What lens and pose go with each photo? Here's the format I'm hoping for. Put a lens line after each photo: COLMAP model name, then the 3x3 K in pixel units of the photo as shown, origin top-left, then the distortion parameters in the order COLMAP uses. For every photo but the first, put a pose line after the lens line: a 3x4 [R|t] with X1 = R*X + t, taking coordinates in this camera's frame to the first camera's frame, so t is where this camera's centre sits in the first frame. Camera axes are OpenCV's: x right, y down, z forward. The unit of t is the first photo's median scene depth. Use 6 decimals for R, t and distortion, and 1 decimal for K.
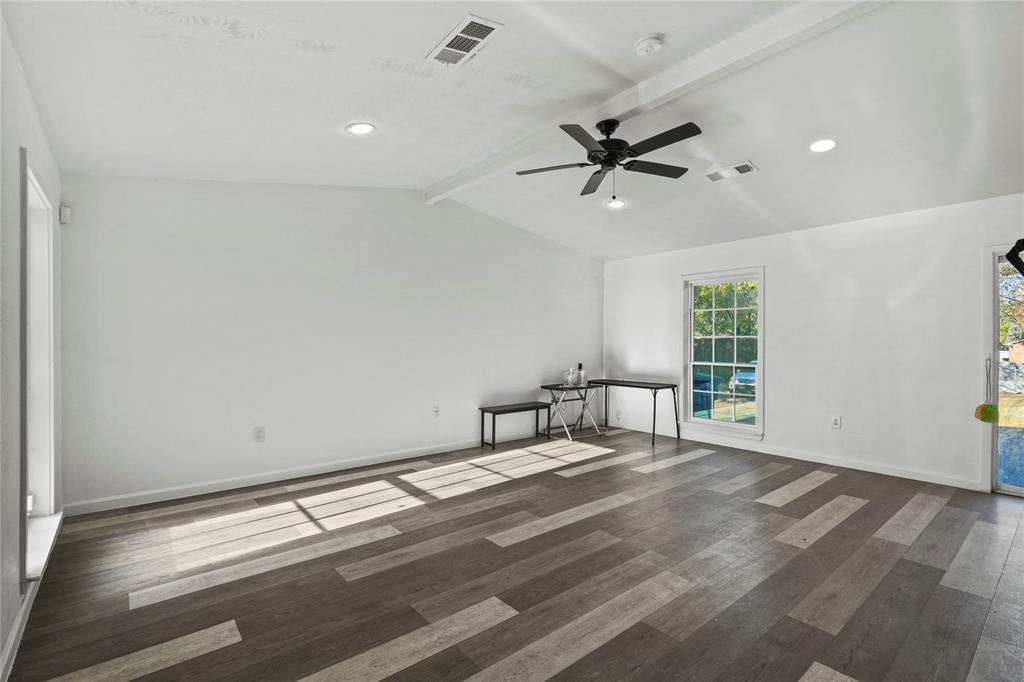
lens RADIAL K [[474.0, 0, 507.0], [0, 474.0, 341.1], [0, 0, 1]] dist [-0.006372, -0.000527]
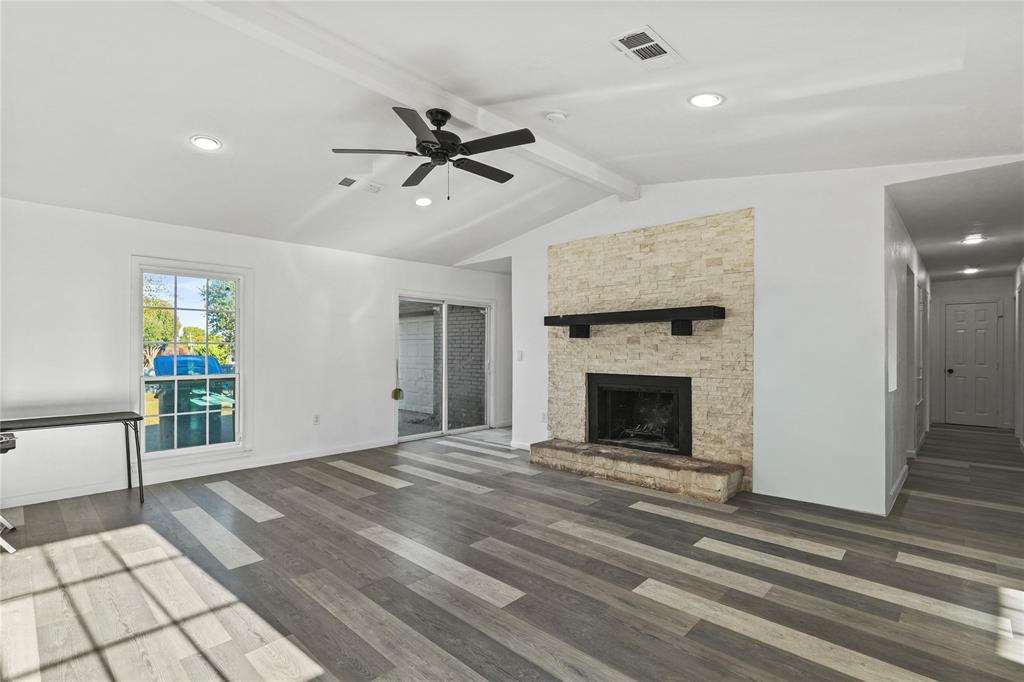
lens RADIAL K [[474.0, 0, 508.5], [0, 474.0, 349.3], [0, 0, 1]] dist [-0.006372, -0.000527]
pose [[-0.122119, -0.000512, 0.992515, -0.701871], [-0.000405, 1.000000, 0.000466, 0.001374], [-0.992515, -0.000345, -0.122119, 0.949663]]
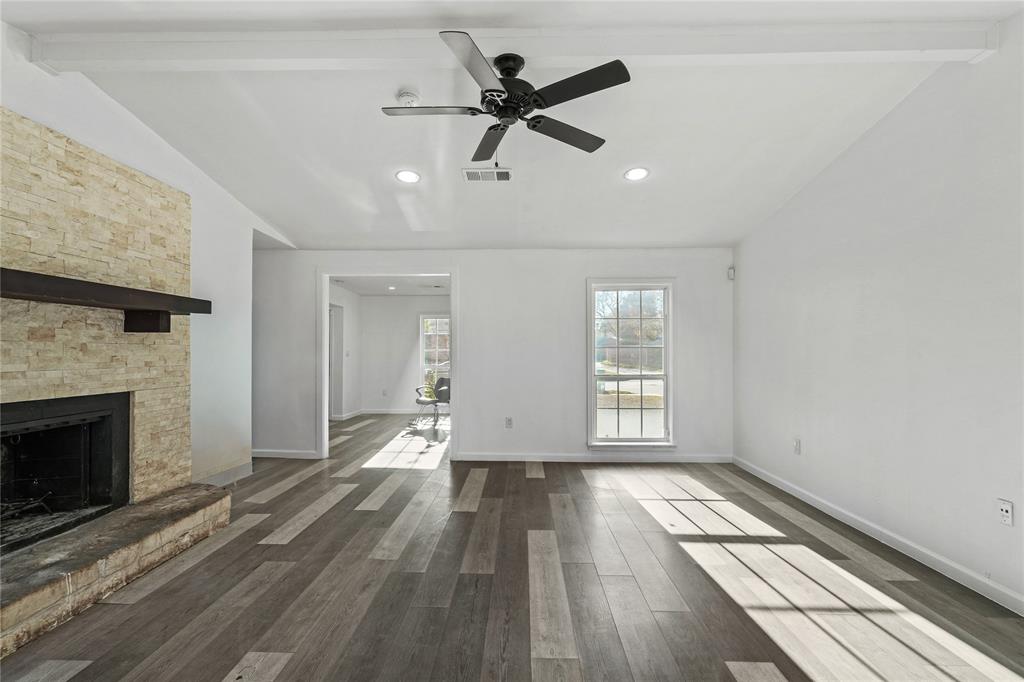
lens RADIAL K [[474.0, 0, 503.1], [0, 474.0, 343.5], [0, 0, 1]] dist [-0.006372, -0.000527]
pose [[-0.668063, -0.016875, -0.743913, 0.753081], [-0.002164, 0.999783, -0.020736, 0.003526], [0.744101, -0.012243, -0.667955, 1.450765]]
